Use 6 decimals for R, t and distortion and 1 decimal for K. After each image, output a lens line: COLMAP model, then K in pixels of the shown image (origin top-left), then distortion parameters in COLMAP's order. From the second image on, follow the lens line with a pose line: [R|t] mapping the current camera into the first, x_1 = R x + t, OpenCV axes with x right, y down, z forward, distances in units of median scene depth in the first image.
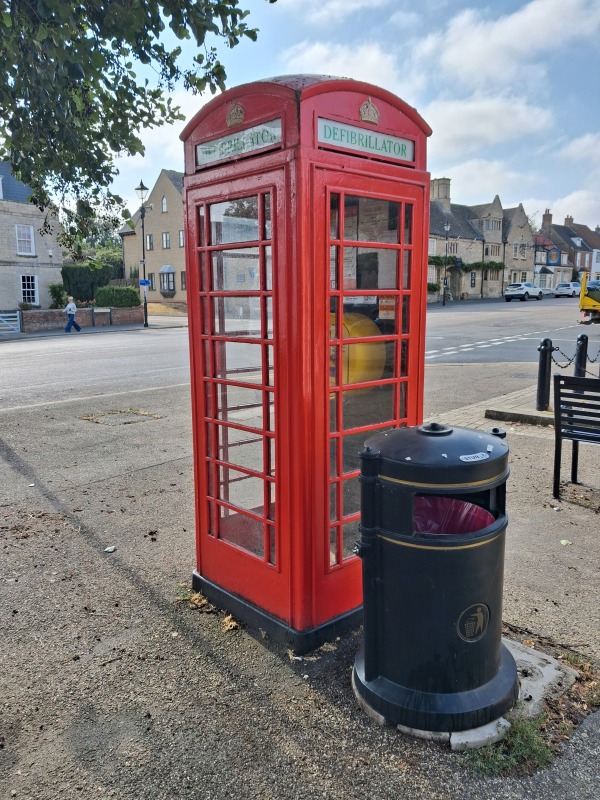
lens RADIAL K [[628.7, 0, 295.7], [0, 628.7, 406.0], [0, 0, 1]] dist [0.007854, 0.001346]
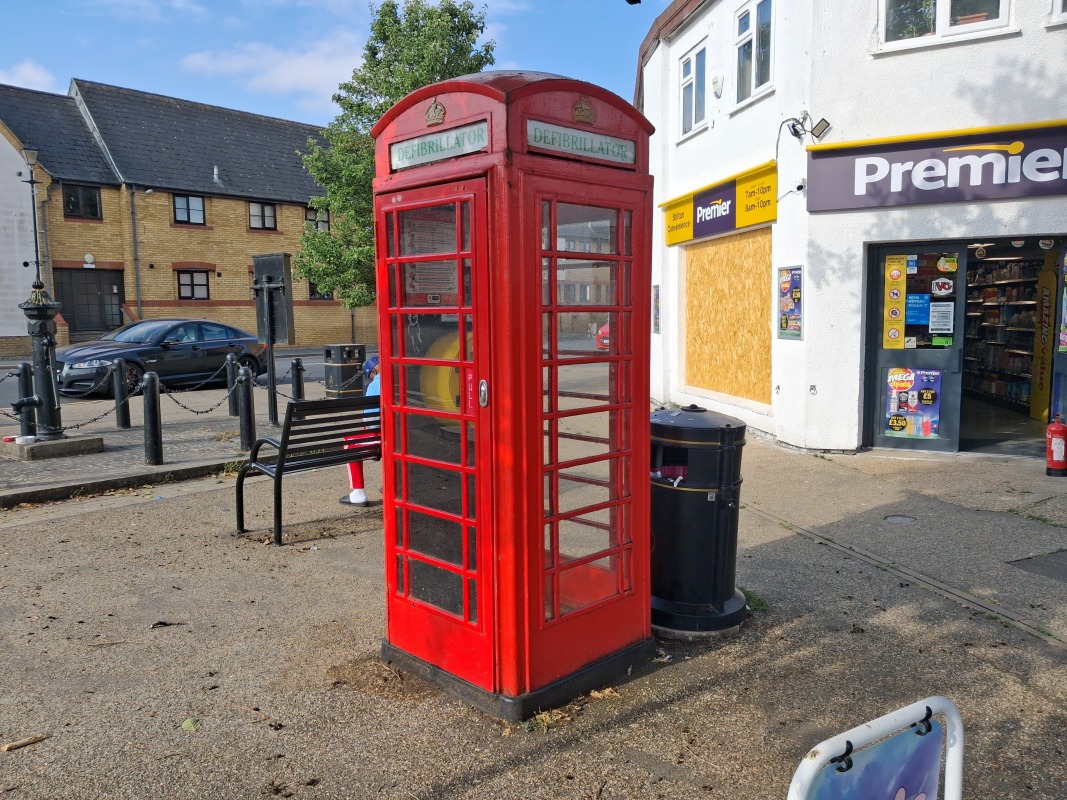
lens RADIAL K [[836.2, 0, 533.5], [0, 836.2, 400.0], [0, 0, 1]] dist [0.024730, -0.004067]
pose [[-0.040901, -0.099162, 0.994230, -1.176885], [0.179229, 0.978195, 0.104936, -0.175118], [-0.982957, 0.182486, -0.022237, 1.043102]]
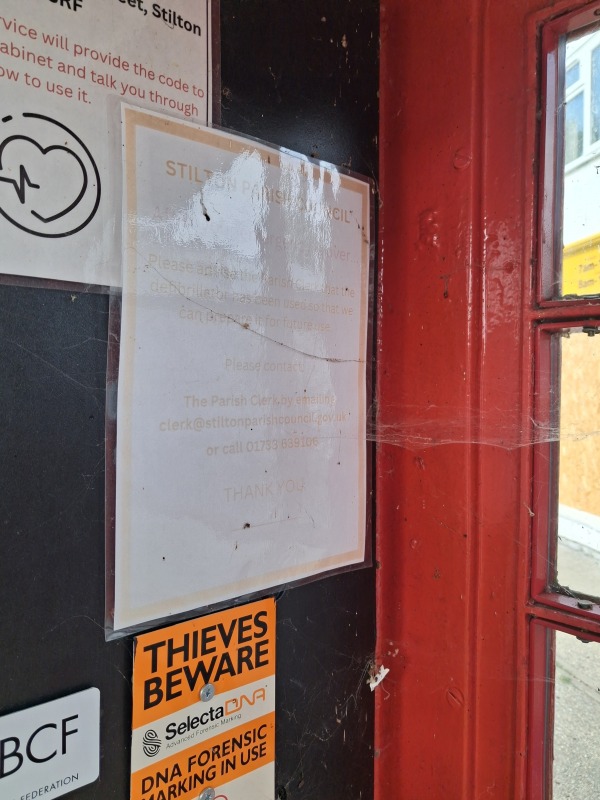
lens RADIAL K [[628.7, 0, 295.7], [0, 628.7, 406.0], [0, 0, 1]] dist [0.007854, 0.001346]
pose [[-0.012110, -0.033442, 0.999367, 0.063491], [0.163784, 0.985876, 0.034975, -0.248157], [-0.986422, 0.164104, -0.006461, 1.015974]]
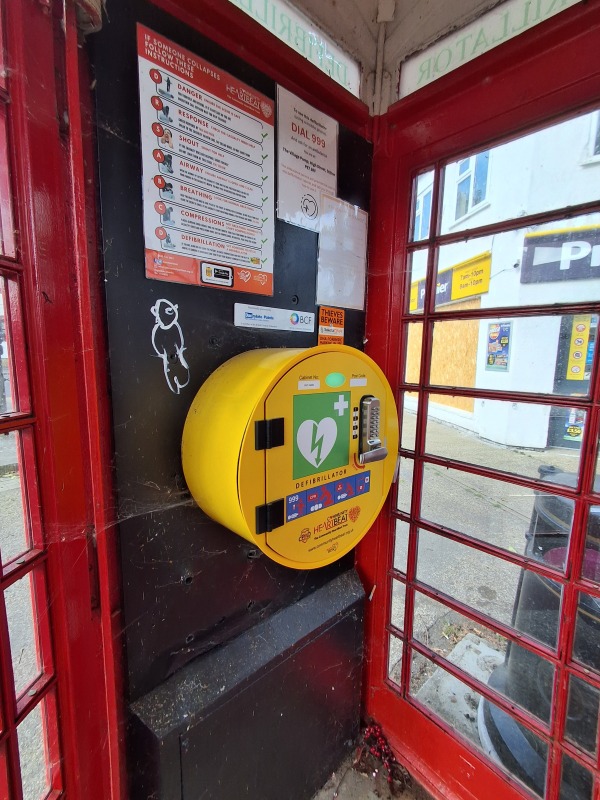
lens RADIAL K [[365.8, 0, 300.9], [0, 365.8, 404.4], [0, 0, 1]] dist [0.024506, -0.000079]
pose [[-0.017093, -0.133660, 0.990880, -0.194531], [0.149416, 0.979555, 0.134710, -0.156554], [-0.988627, 0.150355, 0.003227, 1.089456]]
